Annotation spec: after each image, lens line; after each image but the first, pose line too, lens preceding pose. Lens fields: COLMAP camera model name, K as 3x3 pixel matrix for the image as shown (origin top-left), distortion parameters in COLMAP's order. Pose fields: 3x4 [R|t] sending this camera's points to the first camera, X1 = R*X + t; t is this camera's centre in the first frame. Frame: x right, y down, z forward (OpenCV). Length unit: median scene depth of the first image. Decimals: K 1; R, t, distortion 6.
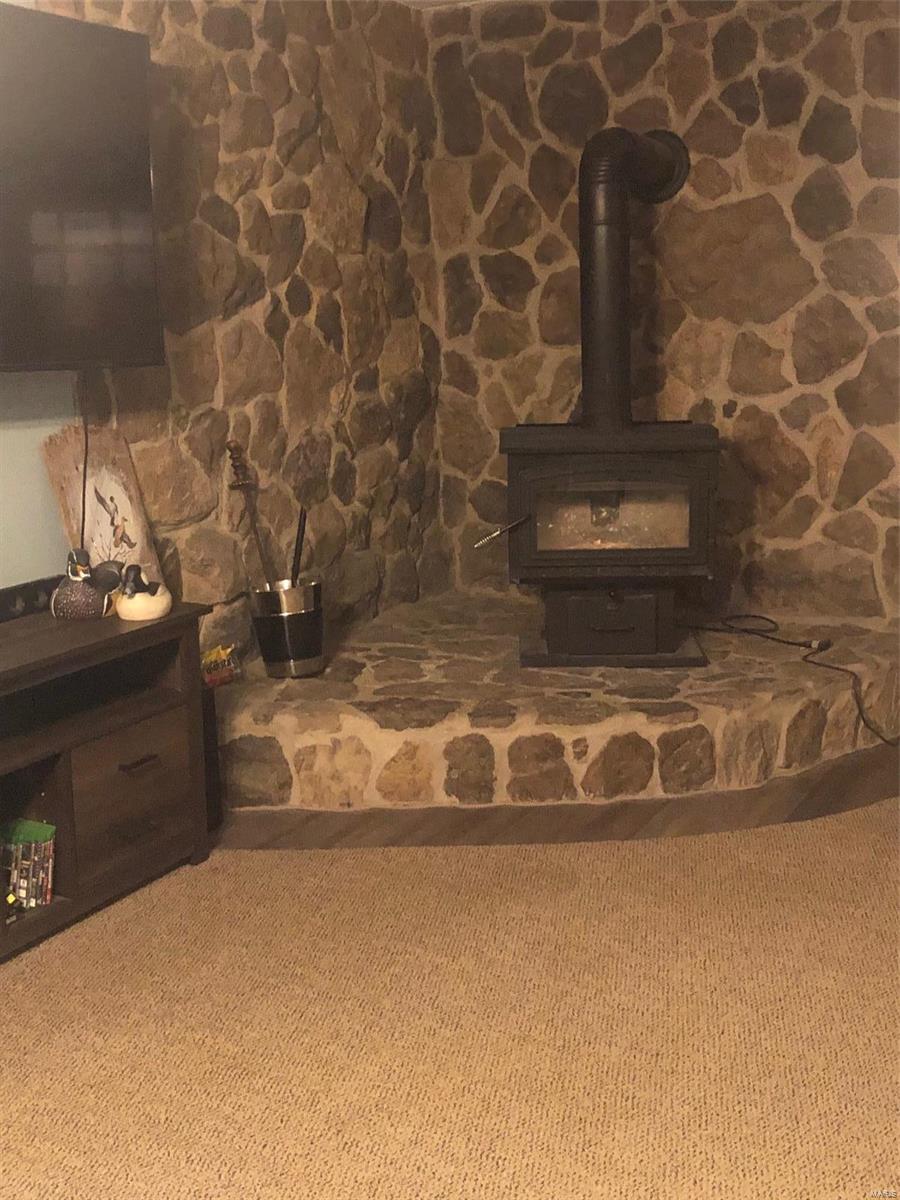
lens RADIAL K [[1610.4, 0, 451.8], [0, 1610.4, 599.1], [0, 0, 1]] dist [0.007987, -0.642486]
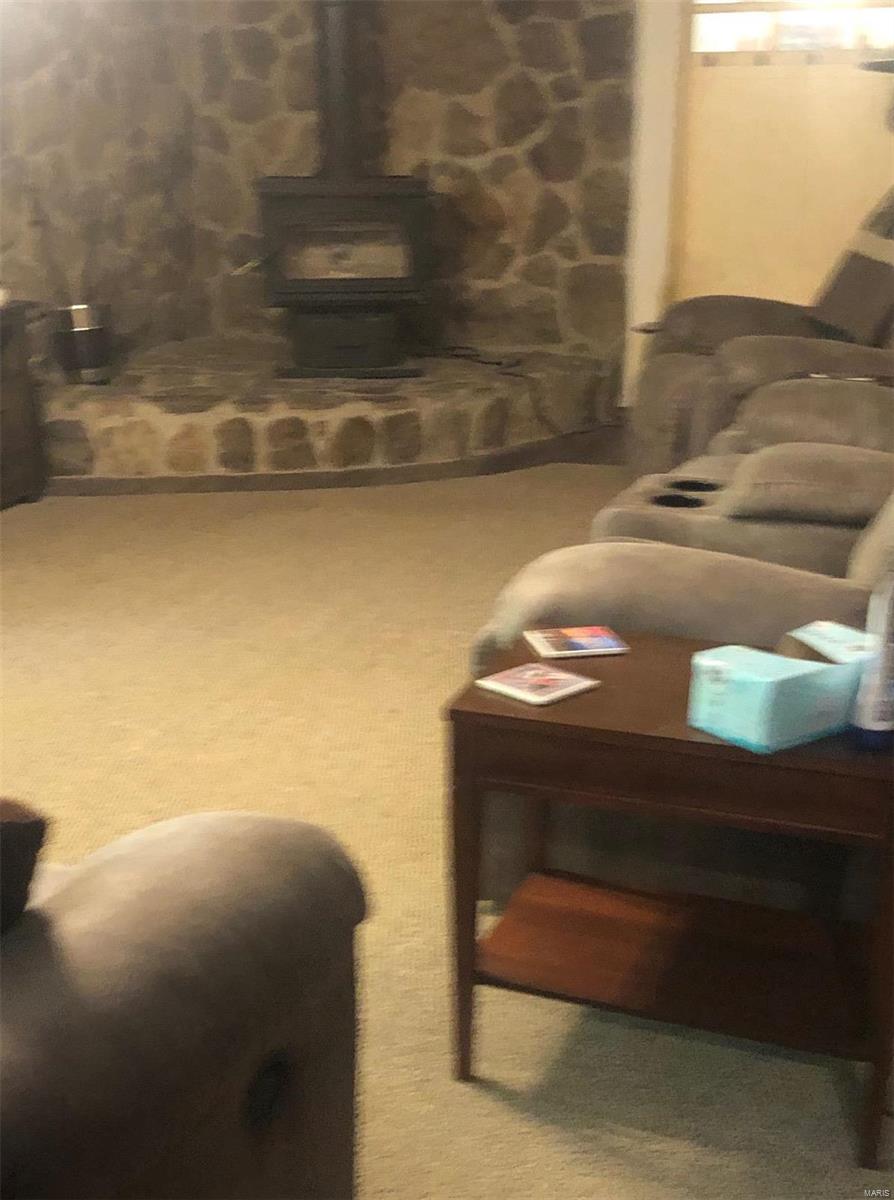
lens RADIAL K [[1466.9, 0, 444.2], [0, 1466.9, 600.5], [0, 0, 1]] dist [0.129337, -0.500537]
pose [[0.987758, -0.026709, 0.153689, -0.007647], [0.002087, 0.987408, 0.158183, 0.033684], [-0.155978, -0.155926, 0.975376, -0.169608]]
